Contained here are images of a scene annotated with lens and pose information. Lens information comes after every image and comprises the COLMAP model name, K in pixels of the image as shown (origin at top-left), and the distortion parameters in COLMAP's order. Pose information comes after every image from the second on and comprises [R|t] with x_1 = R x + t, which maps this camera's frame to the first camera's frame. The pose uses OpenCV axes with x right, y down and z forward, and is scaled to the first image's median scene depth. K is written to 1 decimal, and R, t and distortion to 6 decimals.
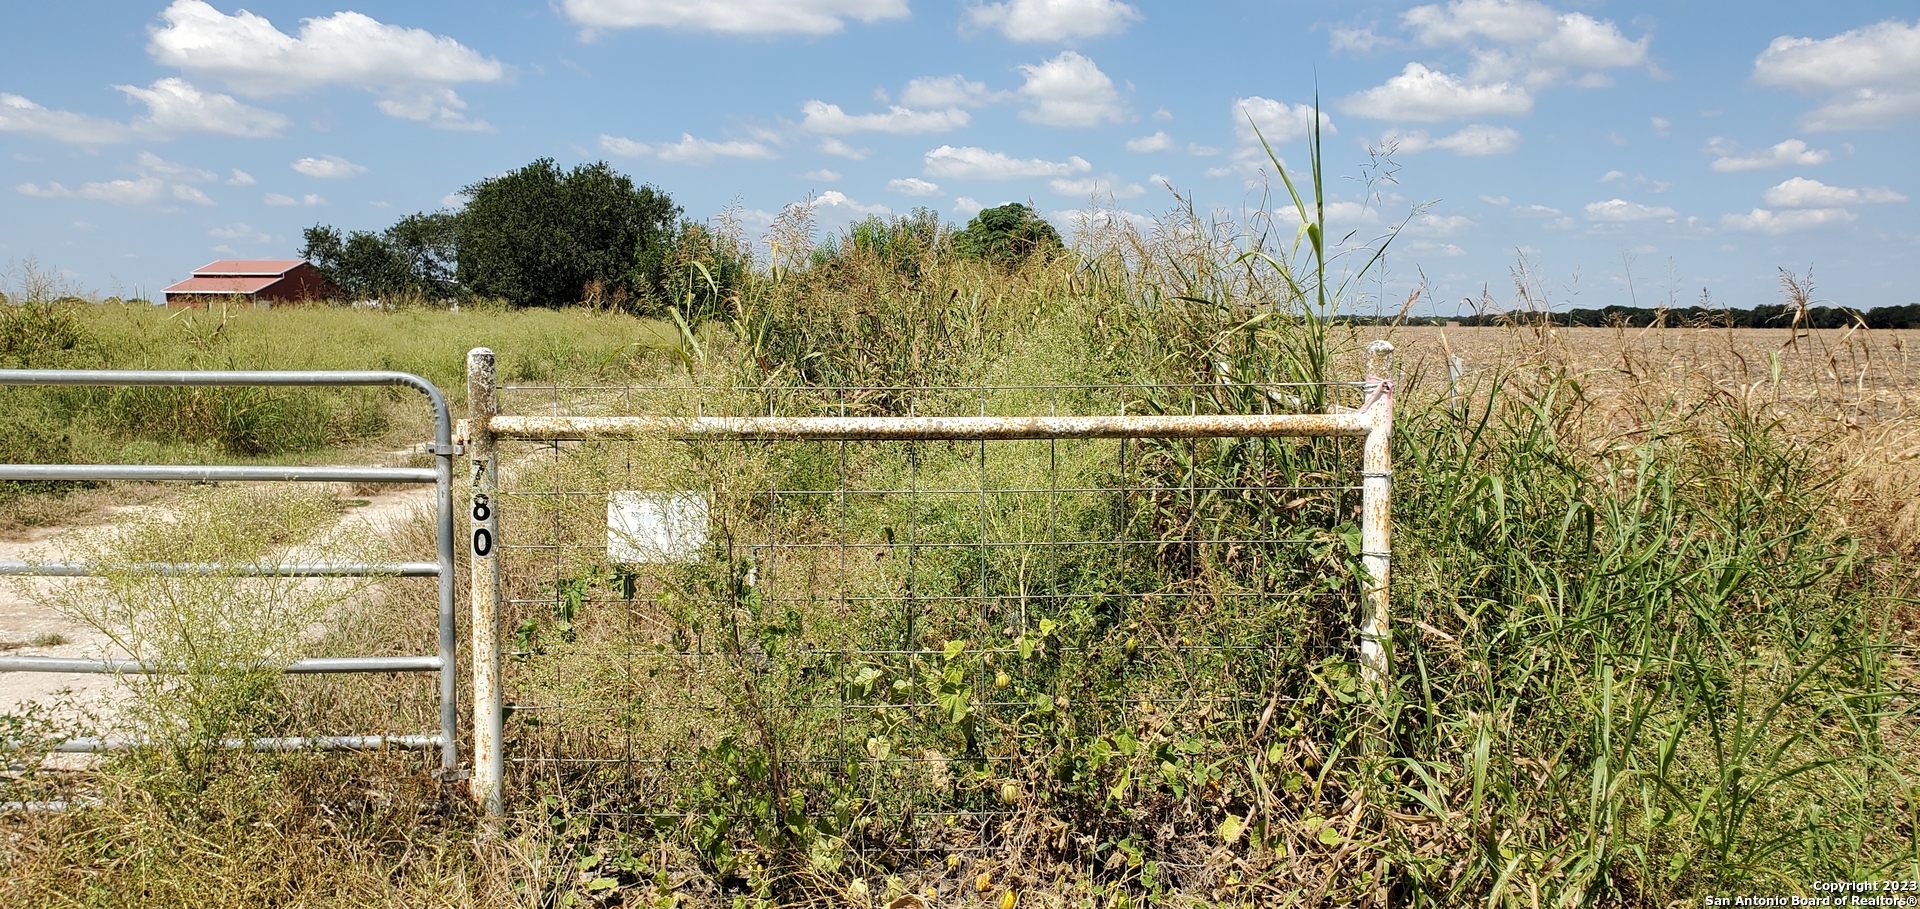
lens RADIAL K [[1476.3, 0, 960.0], [0, 1476.3, 454.5], [0, 0, 1]] dist [-0.002345, -0.007423]
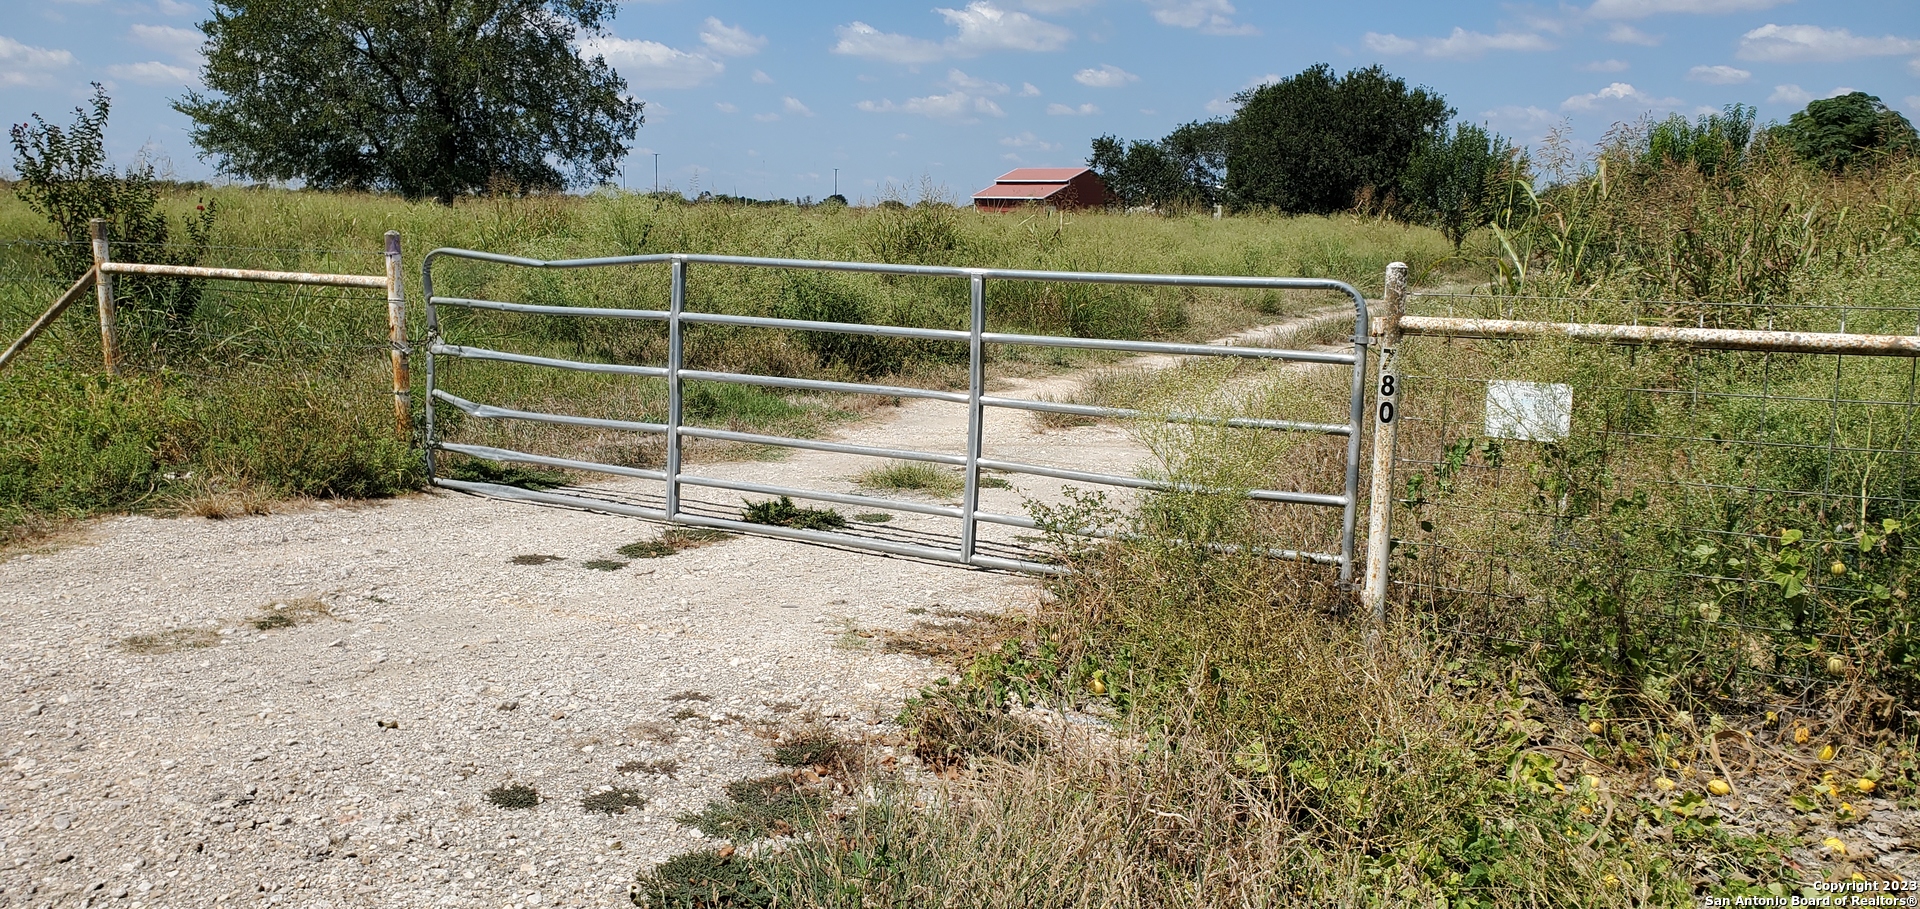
lens RADIAL K [[1464.7, 0, 952.4], [0, 1464.7, 481.9], [0, 0, 1]] dist [0.011792, -0.004045]
pose [[0.878127, 0.092685, -0.469364, -0.005733], [-0.053423, 0.993916, 0.096318, 0.001965], [0.475436, -0.059505, 0.877736, -0.039216]]
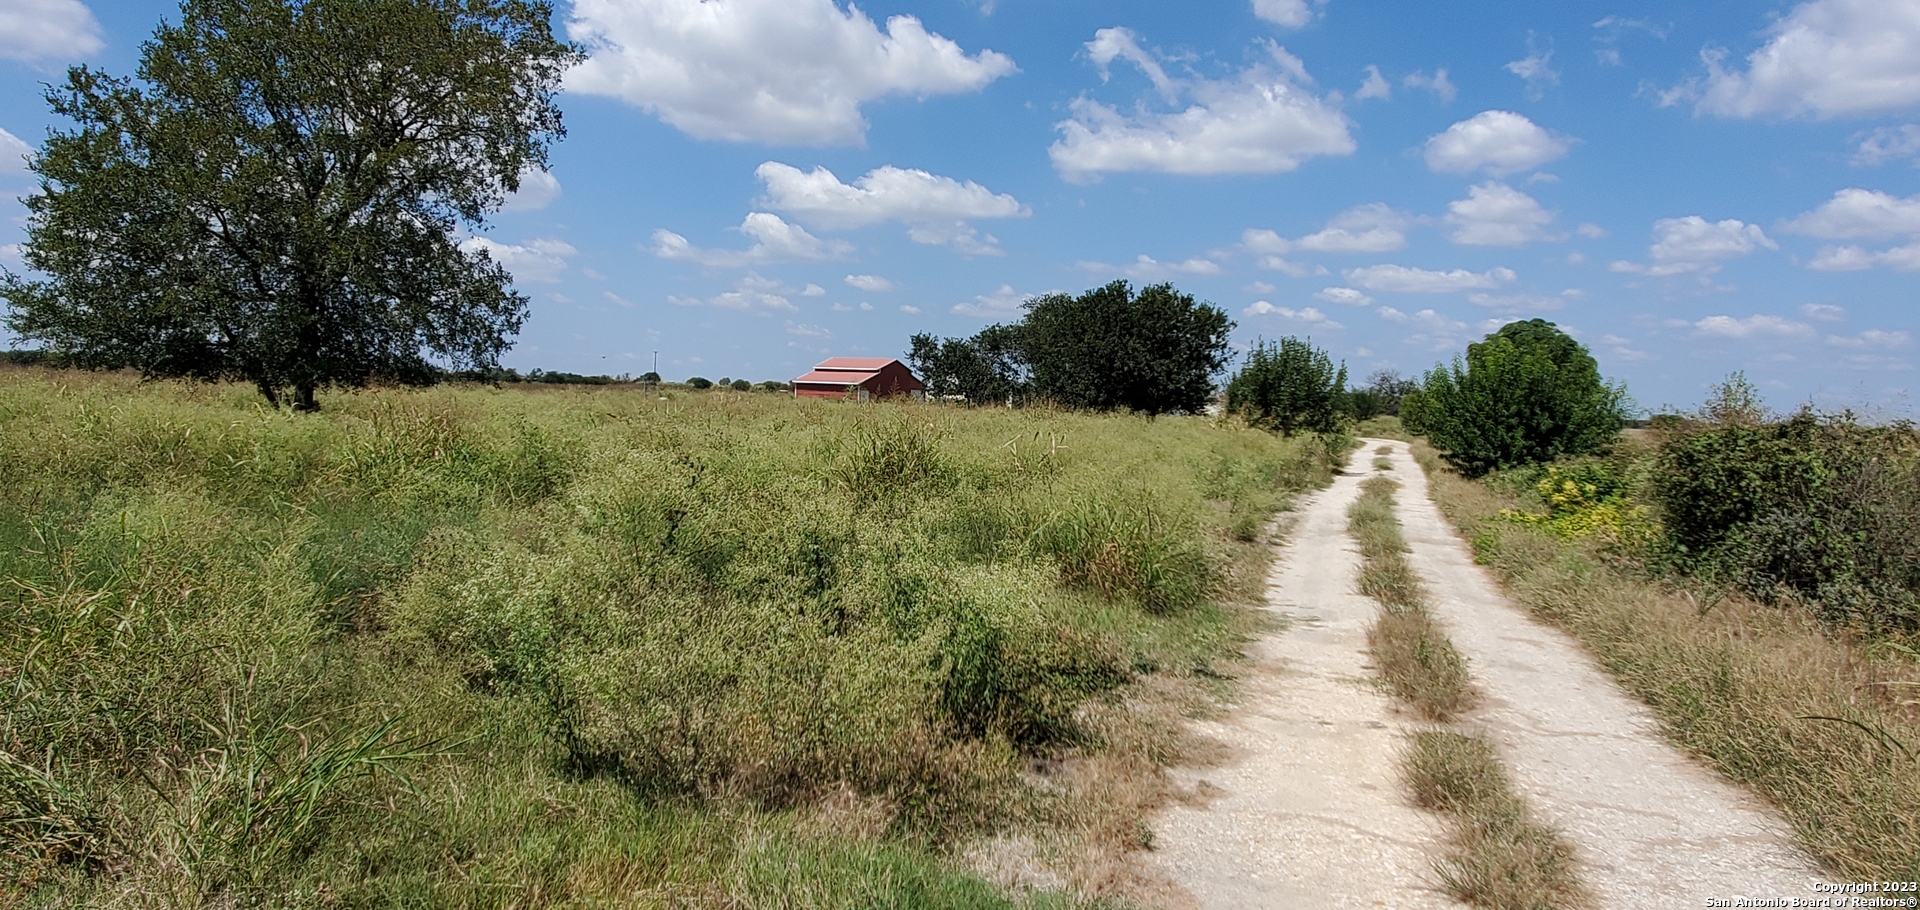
lens RADIAL K [[1209.0, 0, 954.5], [0, 1209.0, 486.3], [0, 0, 1]] dist [0.005564, -0.017392]
pose [[0.945751, 0.050252, -0.320982, -0.162458], [-0.057803, 0.998229, -0.014033, -0.029358], [0.319708, 0.031826, 0.946981, 0.097484]]
